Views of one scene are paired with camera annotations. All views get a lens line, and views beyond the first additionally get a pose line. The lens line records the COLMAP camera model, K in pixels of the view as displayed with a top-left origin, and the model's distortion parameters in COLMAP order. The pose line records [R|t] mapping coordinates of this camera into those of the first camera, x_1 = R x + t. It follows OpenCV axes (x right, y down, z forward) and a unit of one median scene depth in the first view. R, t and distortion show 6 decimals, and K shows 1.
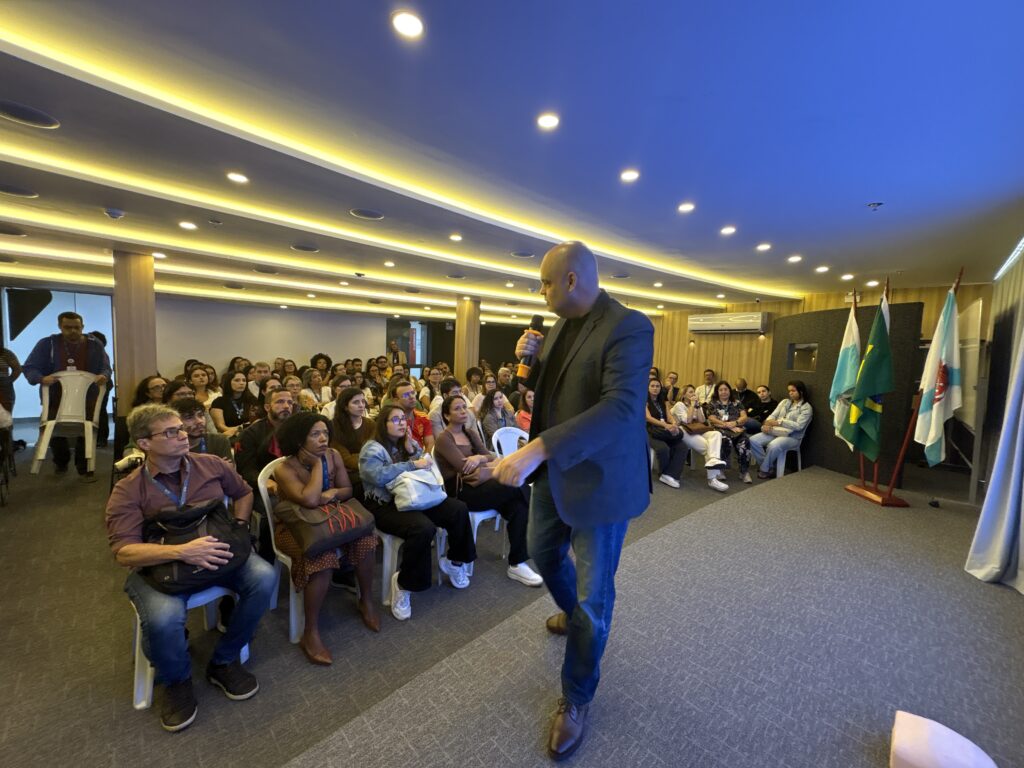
lens RADIAL K [[412.3, 0, 513.4], [0, 412.3, 379.0], [0, 0, 1]] dist [-0.003433, -0.000609]
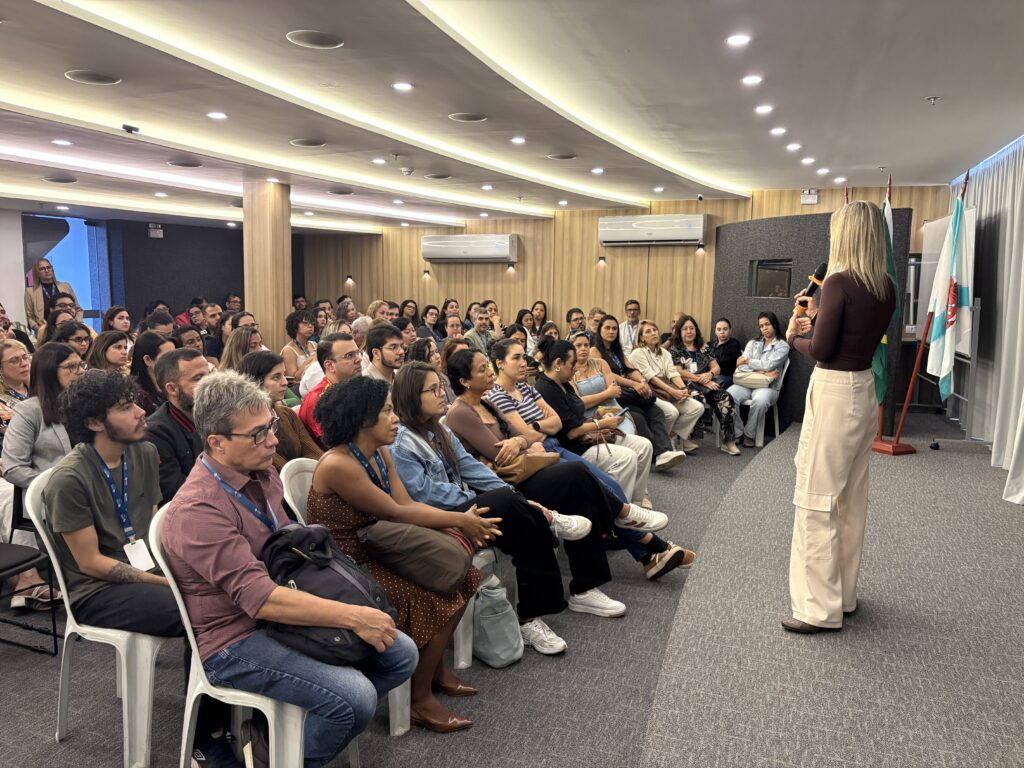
lens RADIAL K [[778.4, 0, 515.7], [0, 778.4, 386.7], [0, 0, 1]] dist [0.034559, -0.042723]
pose [[0.896391, -0.080226, 0.435943, -0.335421], [0.049064, 0.995399, 0.082296, 0.001328], [-0.440540, -0.052380, 0.896204, -0.057164]]
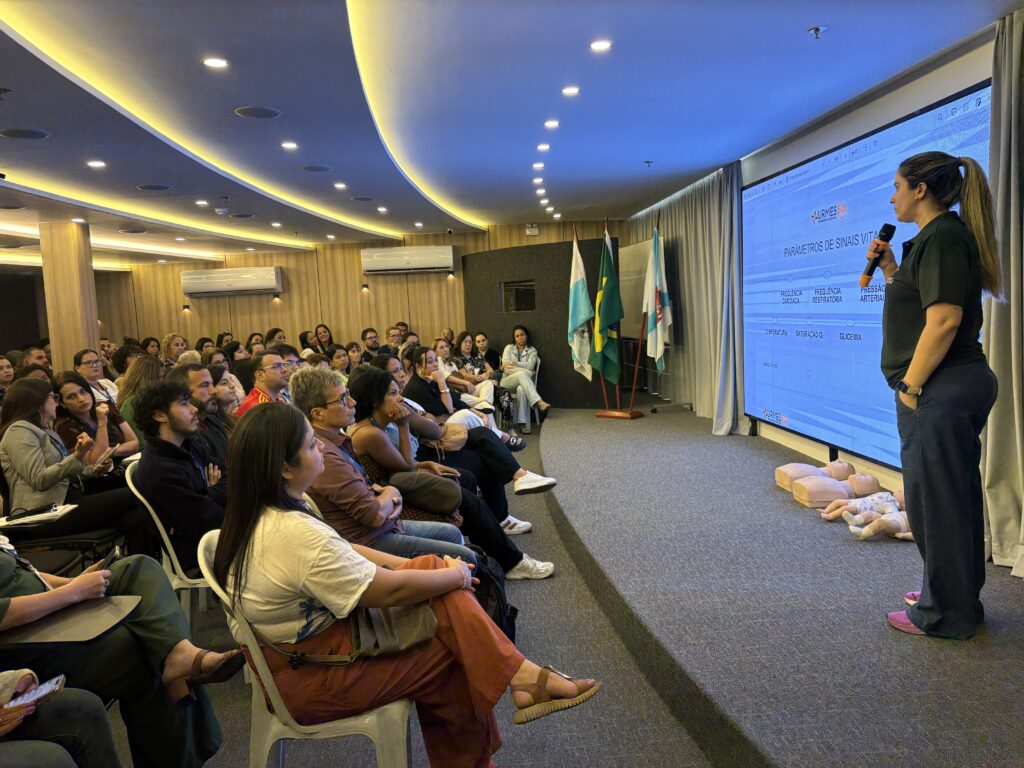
lens RADIAL K [[778.4, 0, 513.2], [0, 778.4, 389.1], [0, 0, 1]] dist [0.034559, -0.042723]
pose [[0.646654, -0.139156, 0.749983, -0.639105], [0.119667, 0.989551, 0.080427, 0.011063], [-0.753338, 0.037740, 0.656549, -0.113073]]
